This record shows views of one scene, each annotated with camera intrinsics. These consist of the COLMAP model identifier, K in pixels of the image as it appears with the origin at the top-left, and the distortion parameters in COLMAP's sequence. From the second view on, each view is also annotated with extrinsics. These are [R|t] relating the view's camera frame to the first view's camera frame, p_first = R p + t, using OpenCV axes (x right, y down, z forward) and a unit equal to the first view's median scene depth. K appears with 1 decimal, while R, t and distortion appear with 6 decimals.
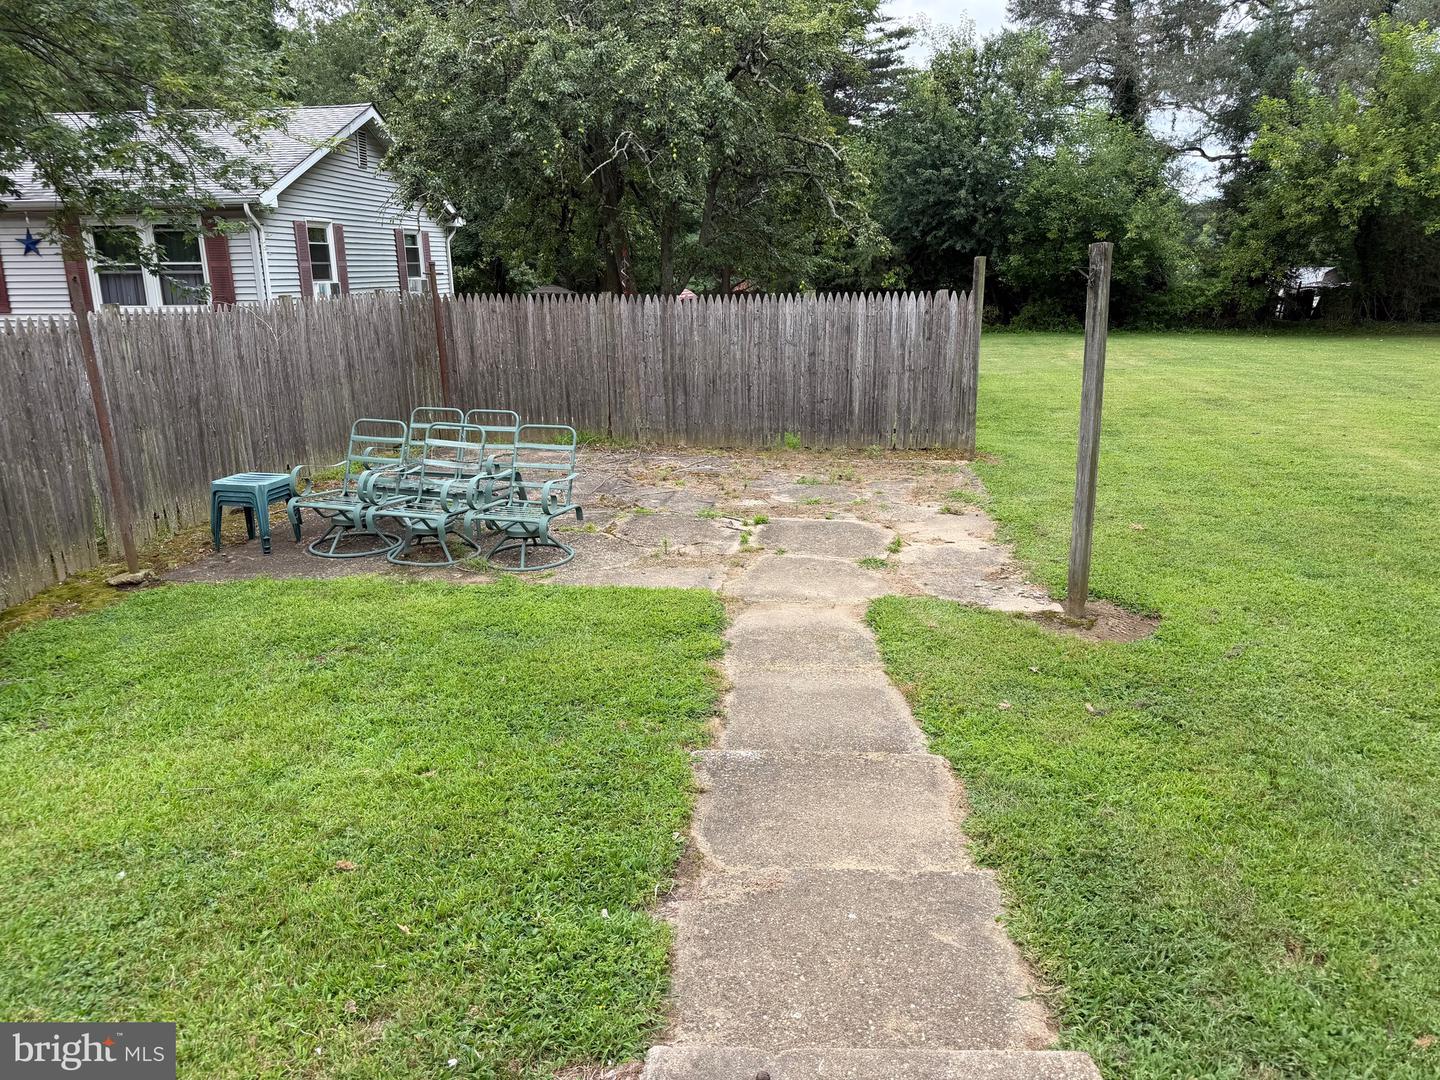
lens RADIAL K [[1008.8, 0, 713.7], [0, 1008.8, 546.0], [0, 0, 1]] dist [0.071107, -0.095385]
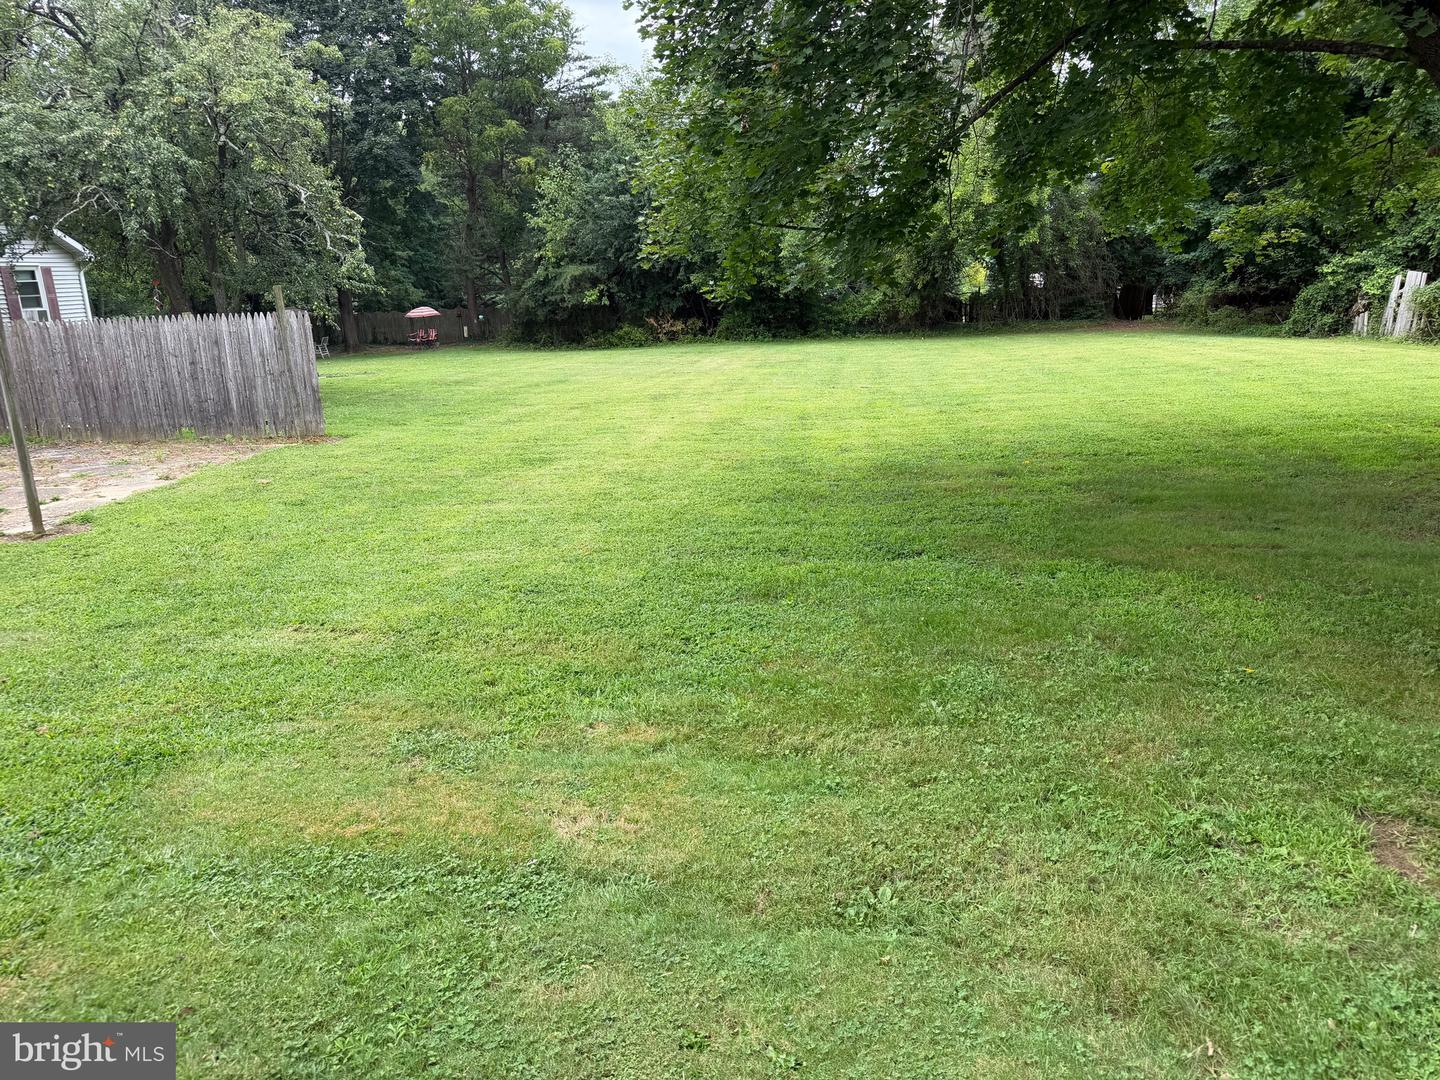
lens RADIAL K [[1008.8, 0, 713.7], [0, 1008.8, 546.0], [0, 0, 1]] dist [0.071107, -0.095385]
pose [[0.994283, -0.050996, 0.093808, 0.587849], [0.052323, 0.998561, -0.011740, 0.080044], [-0.093075, 0.016581, 0.995521, -0.294783]]
